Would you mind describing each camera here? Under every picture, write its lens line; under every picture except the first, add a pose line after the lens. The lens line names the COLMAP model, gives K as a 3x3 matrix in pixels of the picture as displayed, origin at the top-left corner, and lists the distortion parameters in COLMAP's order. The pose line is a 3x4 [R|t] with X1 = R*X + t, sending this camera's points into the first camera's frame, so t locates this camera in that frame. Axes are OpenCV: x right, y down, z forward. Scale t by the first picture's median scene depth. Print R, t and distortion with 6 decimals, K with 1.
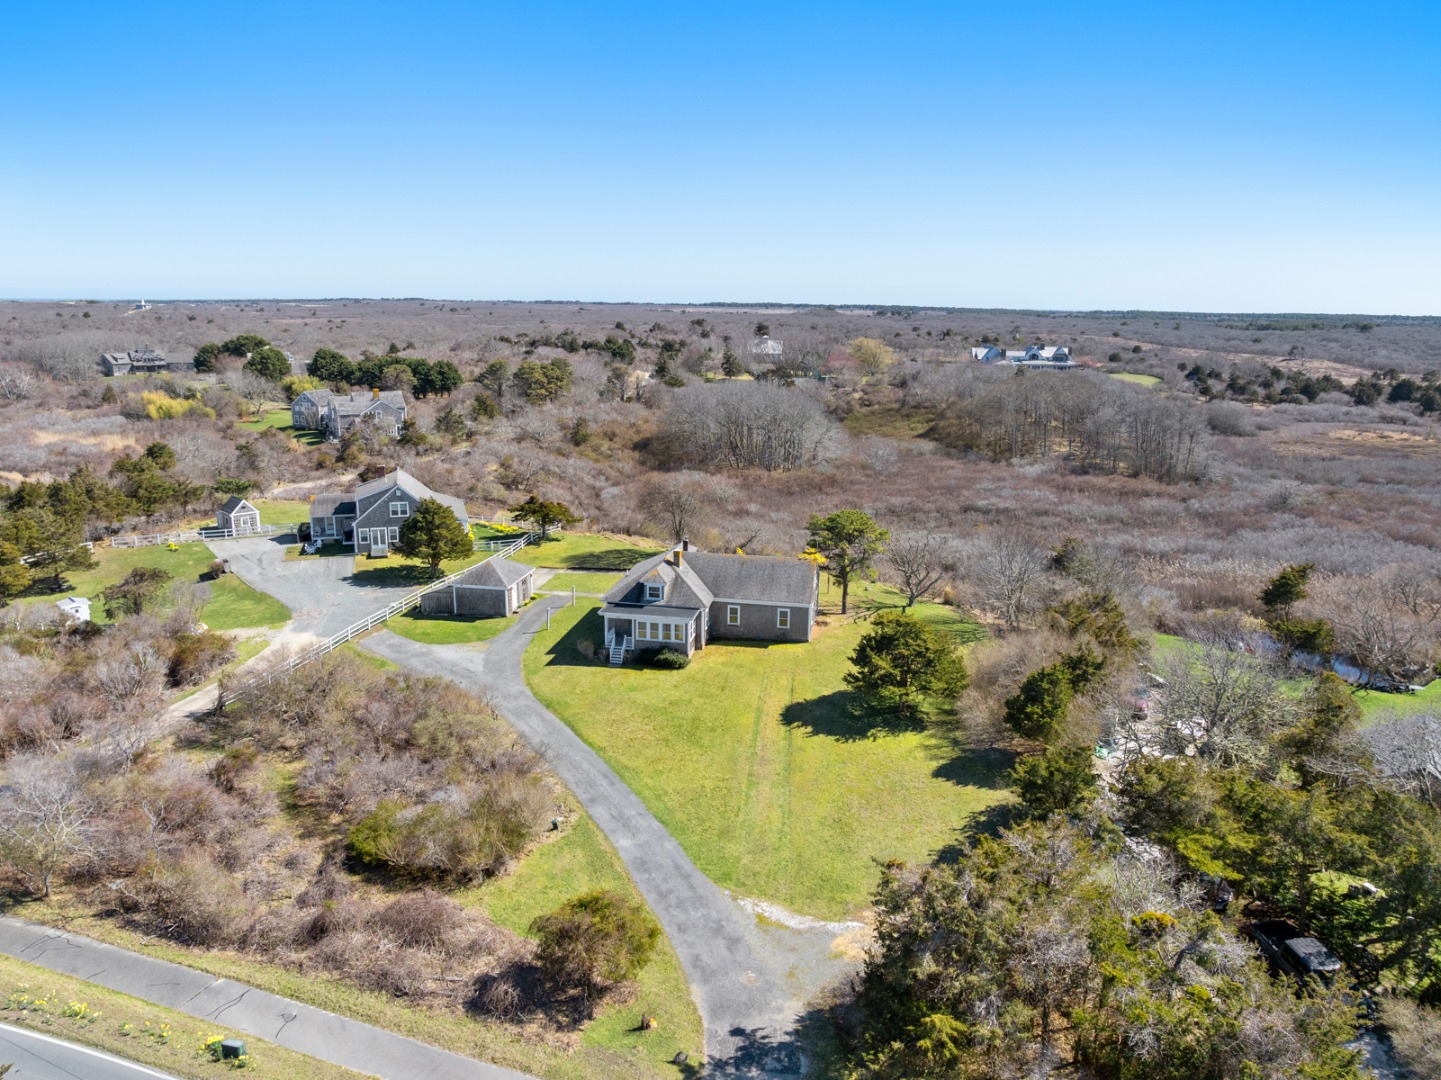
lens RADIAL K [[1037.8, 0, 720.5], [0, 1037.8, 540.0], [0, 0, 1]] dist [-0.041097, -0.006137]
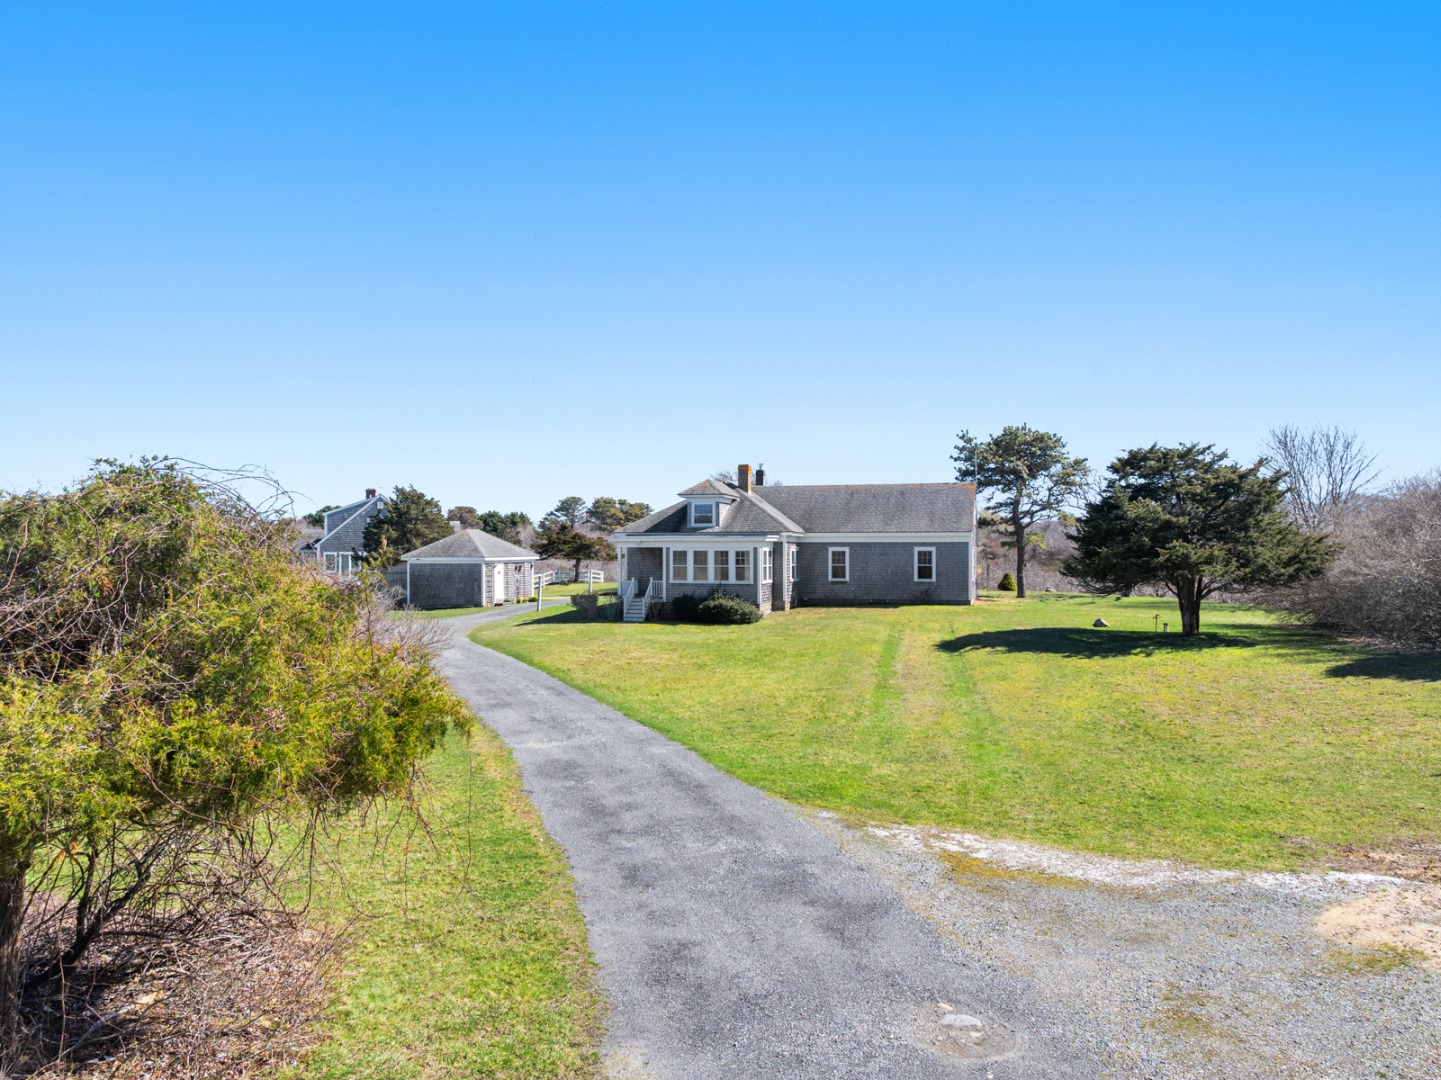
lens RADIAL K [[1035.2, 0, 716.2], [0, 1035.2, 540.7], [0, 0, 1]] dist [-0.033004, -0.004812]
pose [[0.994651, -0.013917, -0.102348, 0.002851], [-0.010881, 0.971249, -0.237815, 0.151544], [0.102715, 0.237657, 0.965903, 0.316852]]
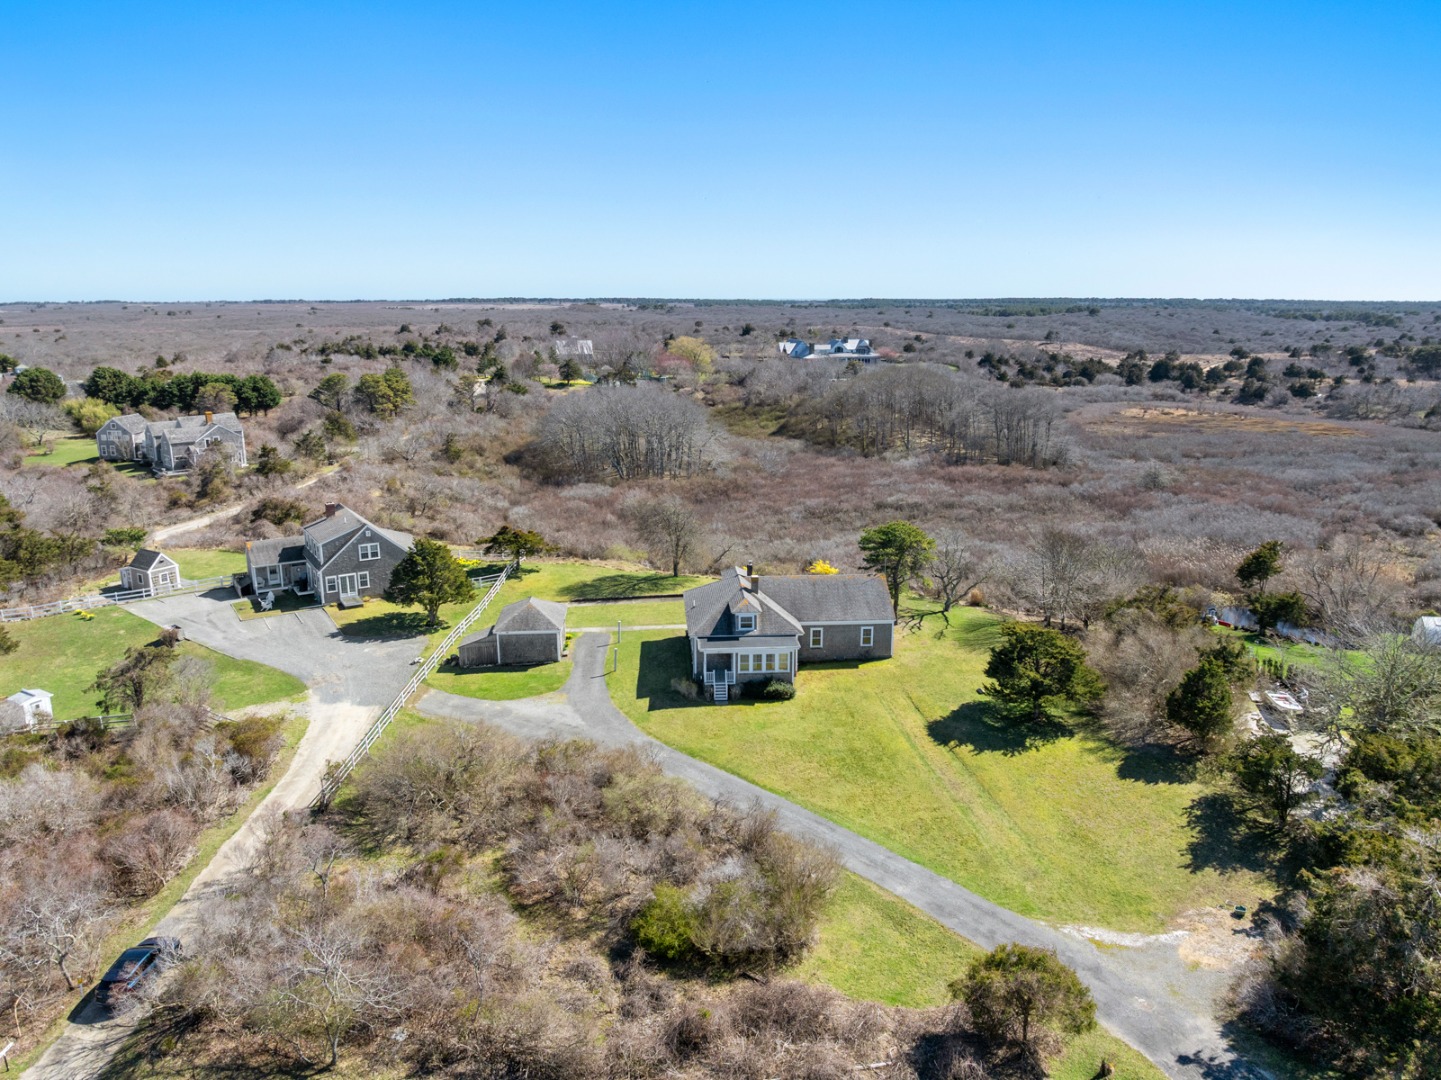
lens RADIAL K [[1049.6, 0, 731.6], [0, 1049.6, 540.2], [0, 0, 1]] dist [-0.040564, -0.002724]
pose [[0.966361, -0.071865, 0.246945, -0.229668], [0.070701, 0.997405, 0.013589, -0.029458], [-0.247281, 0.004327, 0.968934, 0.042377]]
